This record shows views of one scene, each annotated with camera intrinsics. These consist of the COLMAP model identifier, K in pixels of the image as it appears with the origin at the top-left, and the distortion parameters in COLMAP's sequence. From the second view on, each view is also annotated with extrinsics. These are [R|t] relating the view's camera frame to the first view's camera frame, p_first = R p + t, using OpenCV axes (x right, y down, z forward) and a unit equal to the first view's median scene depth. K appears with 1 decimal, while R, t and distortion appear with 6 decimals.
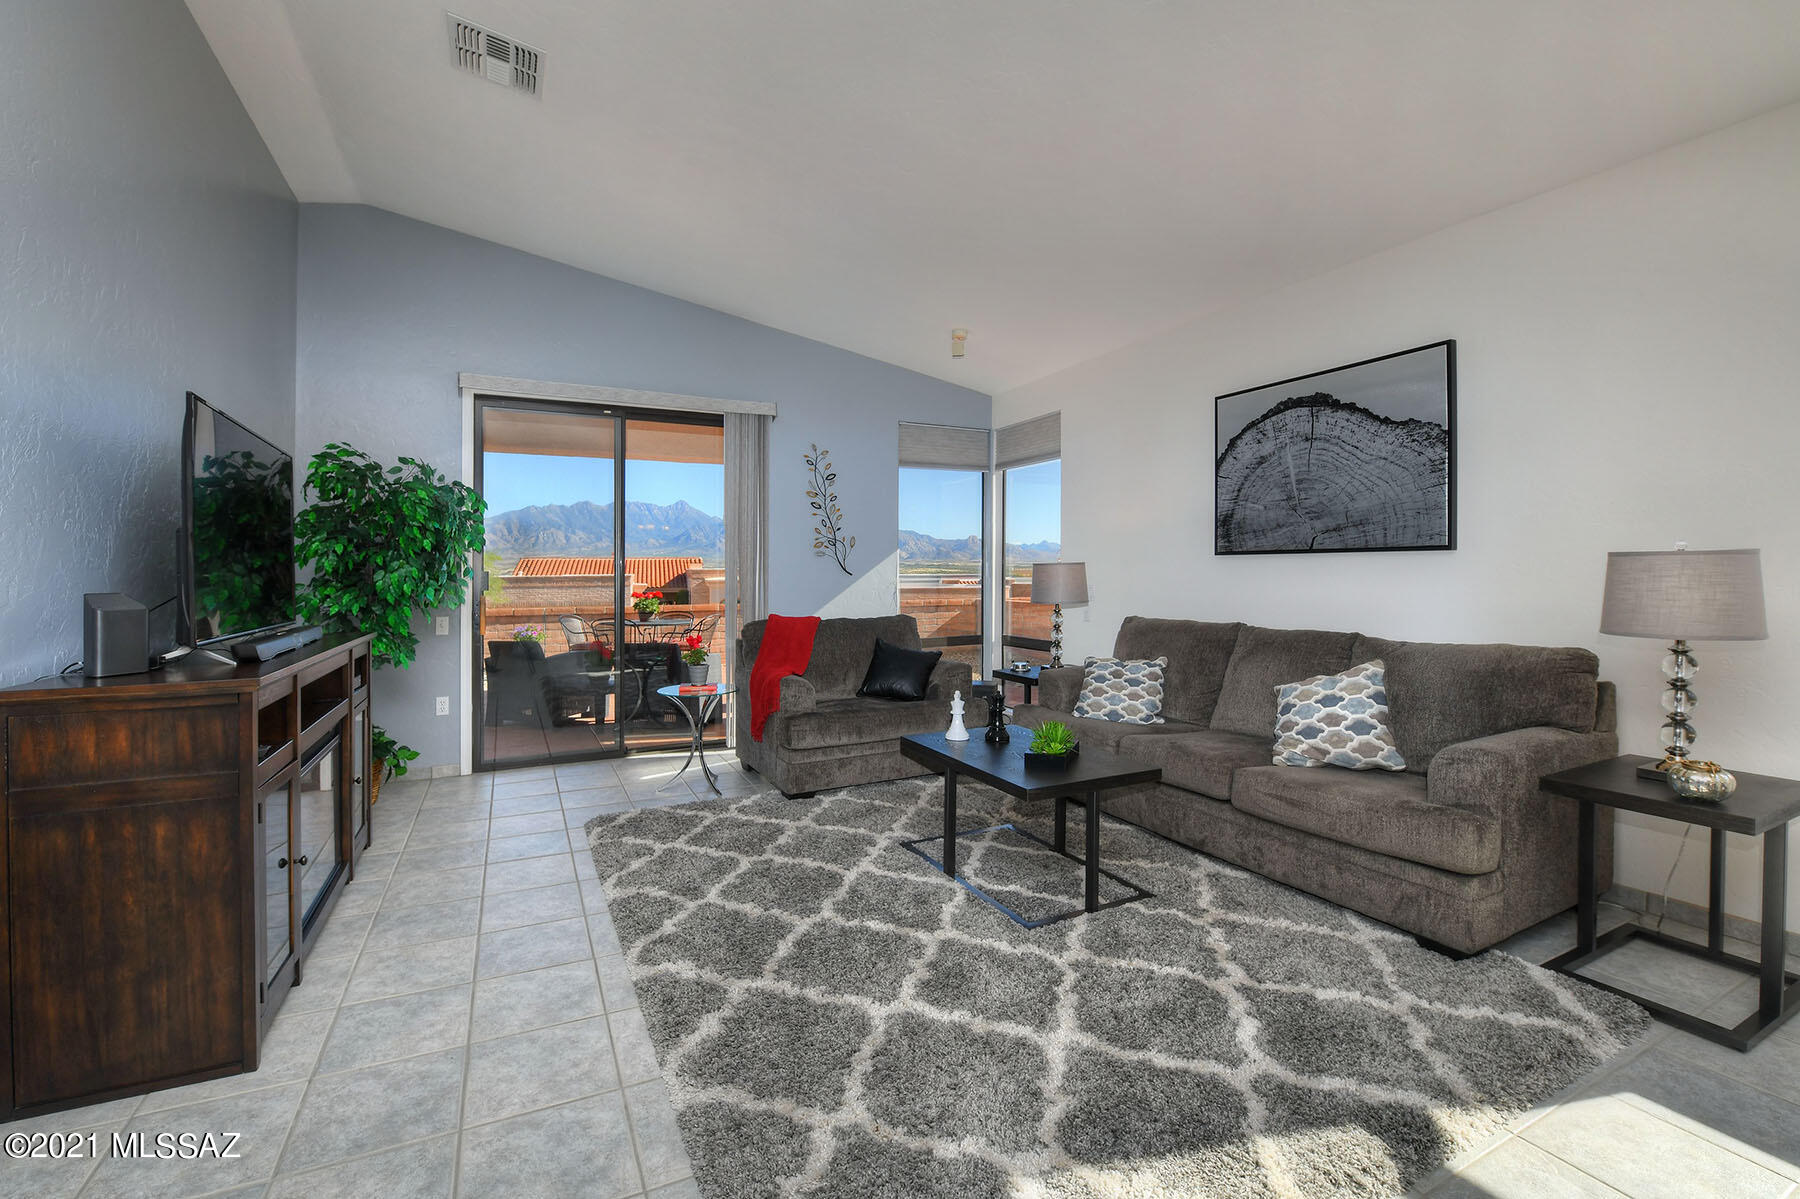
lens RADIAL K [[760.2, 0, 876.2], [0, 760.2, 565.0], [0, 0, 1]] dist [-0.024524, -0.000502]
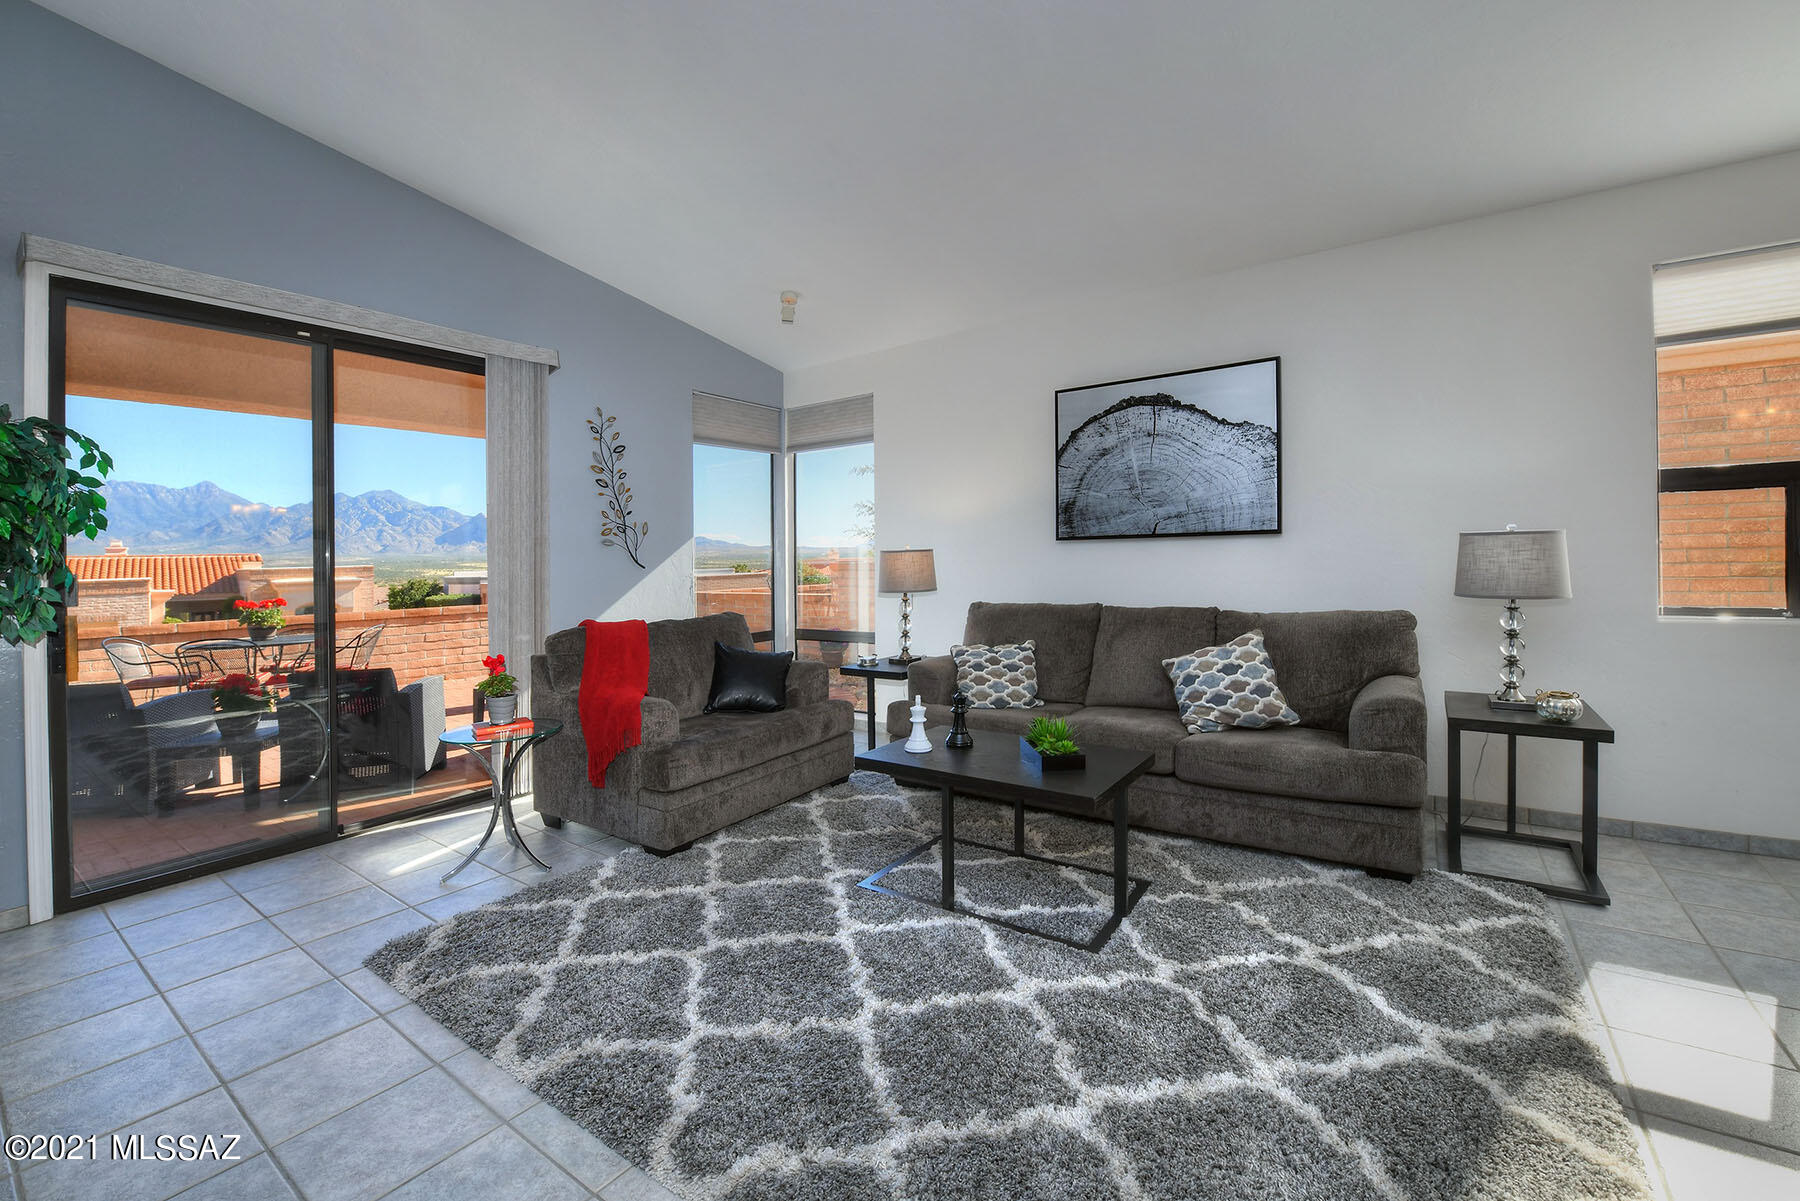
lens RADIAL K [[743.2, 0, 900.0], [0, 743.2, 554.3], [0, 0, 1]] dist [-0.022213, -0.000350]
pose [[0.873046, -0.013584, 0.487449, -0.306754], [0.015063, 0.999886, 0.000885, 0.002655], [-0.487406, 0.006570, 0.873151, 0.250751]]
